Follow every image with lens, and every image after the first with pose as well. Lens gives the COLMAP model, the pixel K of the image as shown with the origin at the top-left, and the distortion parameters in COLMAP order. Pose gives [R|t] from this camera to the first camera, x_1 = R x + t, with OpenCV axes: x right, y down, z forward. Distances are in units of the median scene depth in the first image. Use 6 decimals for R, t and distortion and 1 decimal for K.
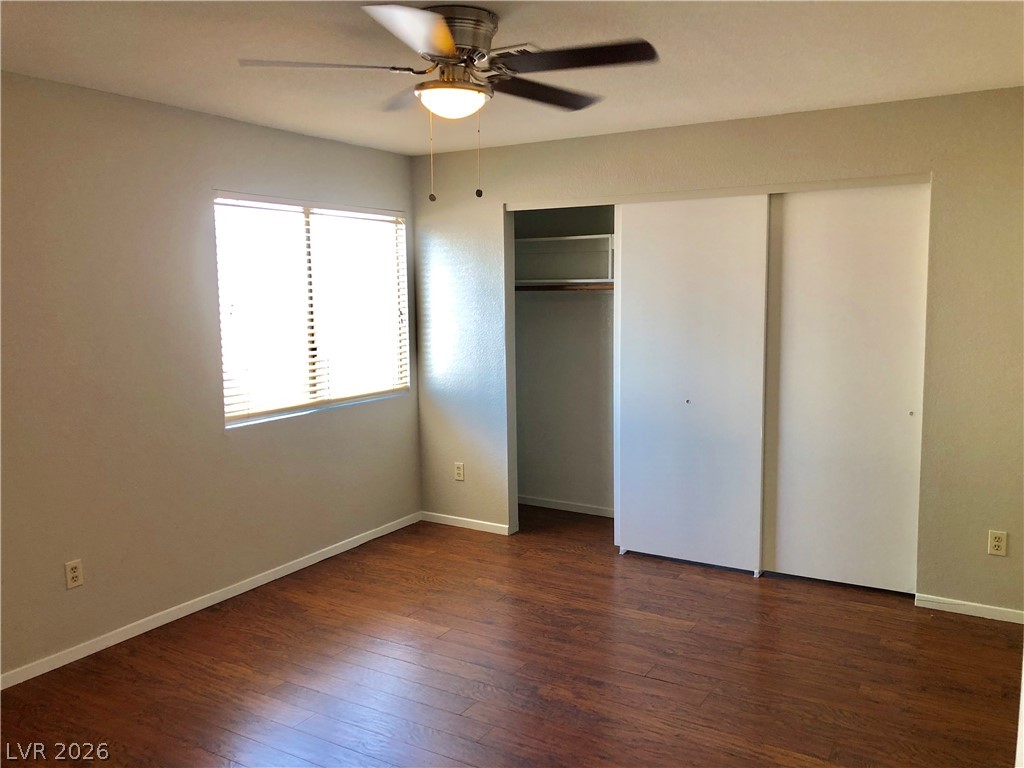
lens RADIAL K [[845.4, 0, 496.8], [0, 845.4, 363.3], [0, 0, 1]] dist [0.079501, -0.110717]
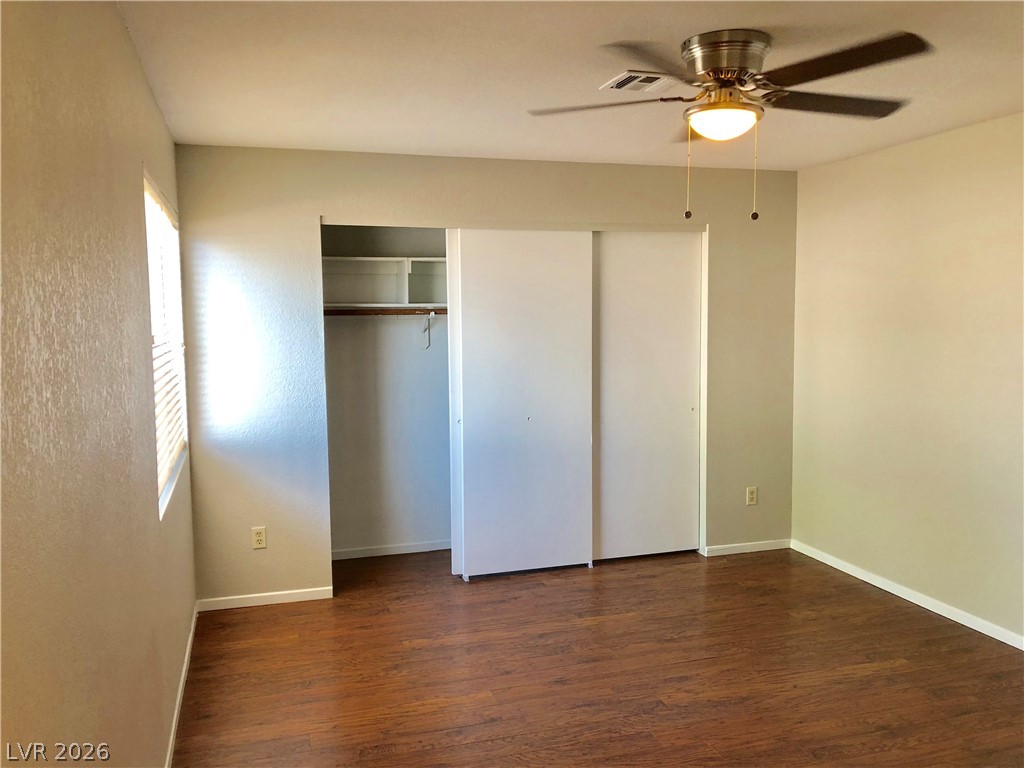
lens RADIAL K [[841.2, 0, 506.1], [0, 841.2, 380.8], [0, 0, 1]] dist [0.058407, -0.055724]
pose [[0.658313, -0.058234, 0.750488, -0.580120], [0.073071, 0.997238, 0.013284, -0.018955], [-0.749189, 0.046094, 0.660751, 0.325862]]
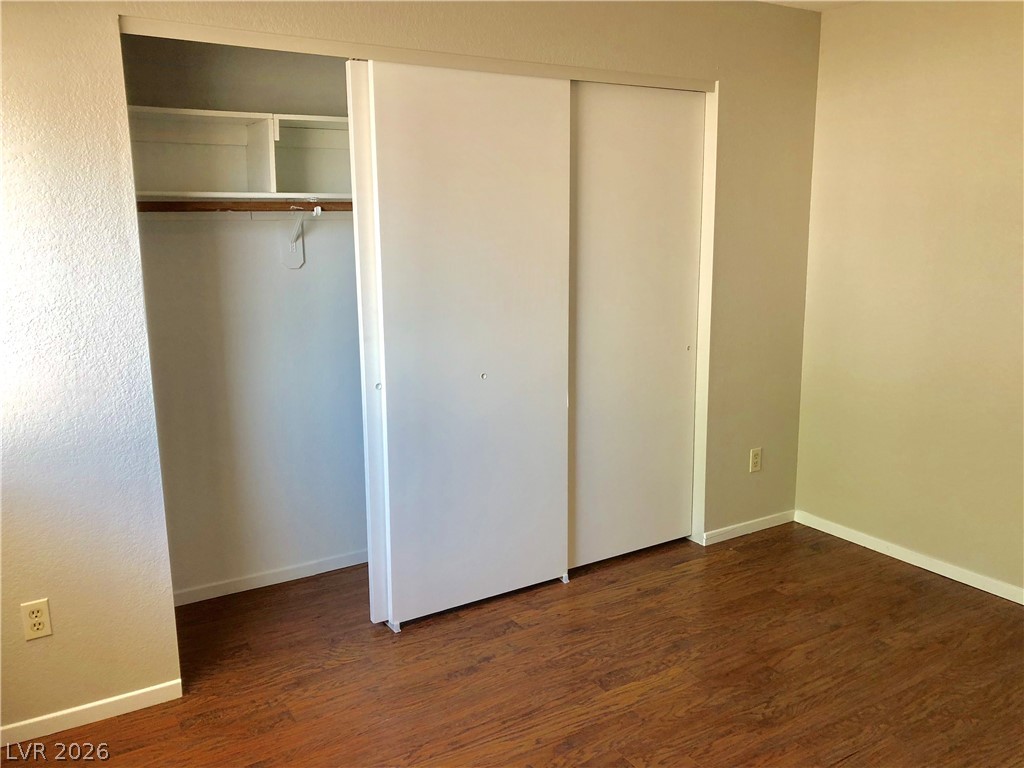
lens RADIAL K [[847.3, 0, 512.5], [0, 847.3, 377.7], [0, 0, 1]] dist [0.017034, 0.009925]
pose [[0.440033, -0.156548, 0.884231, -0.369576], [0.087492, 0.987476, 0.131287, -0.041515], [-0.893709, 0.019592, 0.448219, 0.673880]]
